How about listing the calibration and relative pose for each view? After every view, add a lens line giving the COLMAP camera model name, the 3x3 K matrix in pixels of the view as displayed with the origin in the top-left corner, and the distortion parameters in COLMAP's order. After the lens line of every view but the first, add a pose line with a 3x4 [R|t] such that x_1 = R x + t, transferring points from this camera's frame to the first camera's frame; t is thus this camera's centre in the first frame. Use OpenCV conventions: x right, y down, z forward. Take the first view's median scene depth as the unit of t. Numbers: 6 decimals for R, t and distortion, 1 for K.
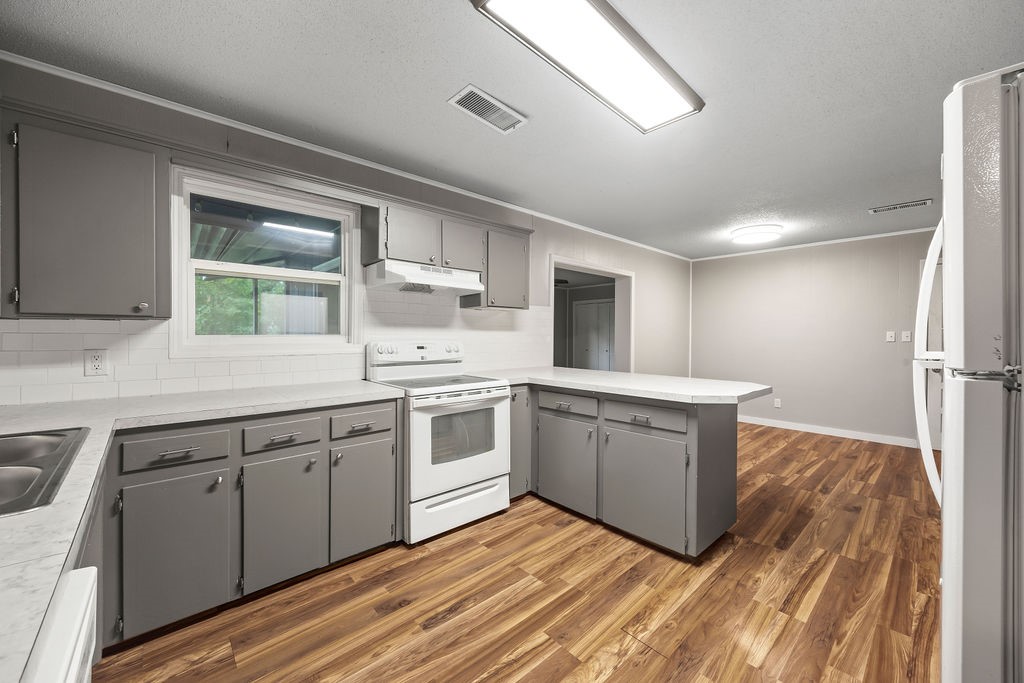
lens RADIAL K [[394.6, 0, 507.3], [0, 394.6, 339.9], [0, 0, 1]] dist [0.002391, 0.000371]
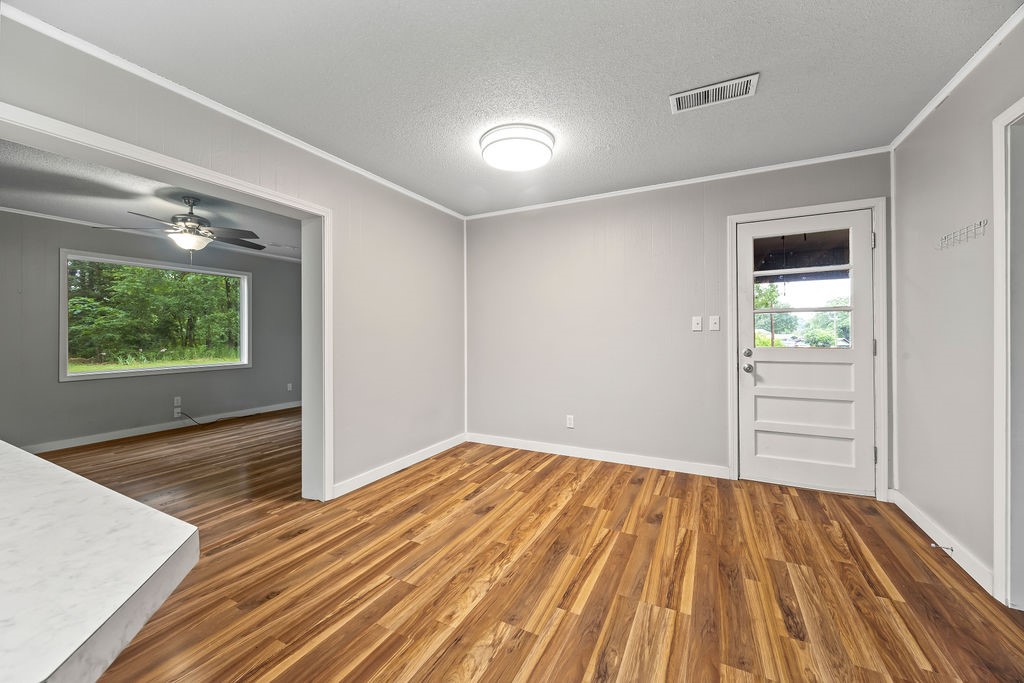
lens RADIAL K [[394.6, 0, 509.3], [0, 394.6, 344.5], [0, 0, 1]] dist [0.002391, 0.000371]
pose [[0.937354, -0.022027, 0.347682, 0.836582], [0.017205, 0.999708, 0.016949, 0.024423], [-0.347954, -0.009905, 0.937459, 0.937608]]
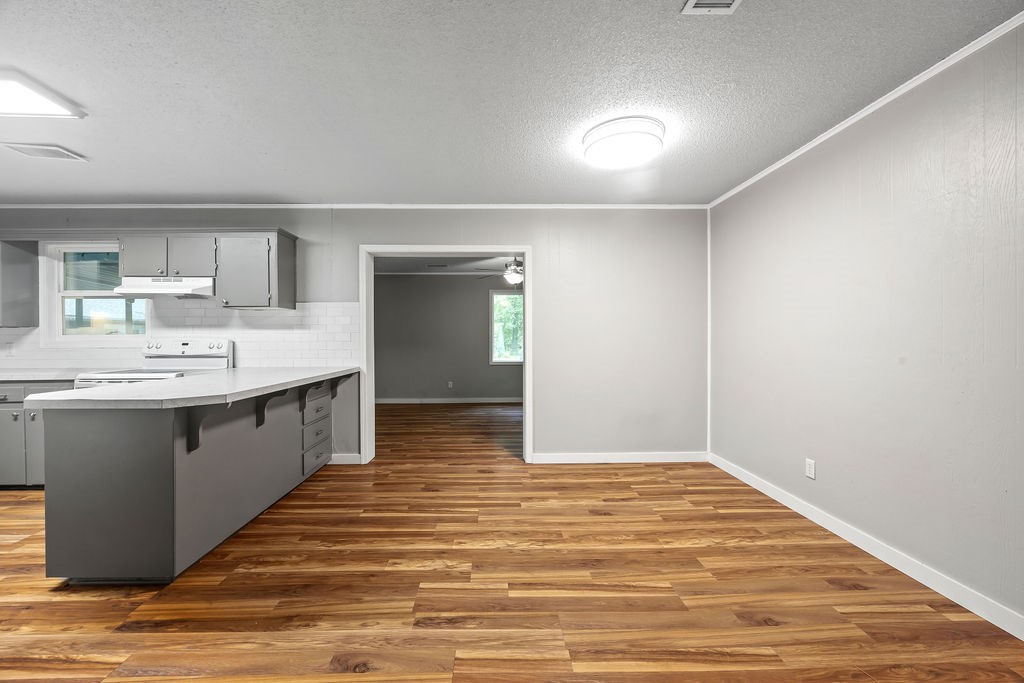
lens RADIAL K [[394.6, 0, 489.2], [0, 394.6, 340.6], [0, 0, 1]] dist [0.002391, 0.000371]
pose [[0.746713, -0.006741, -0.665113, 1.717472], [0.000572, 0.999955, -0.009492, 0.027576], [0.665147, 0.006707, 0.746683, 0.943903]]
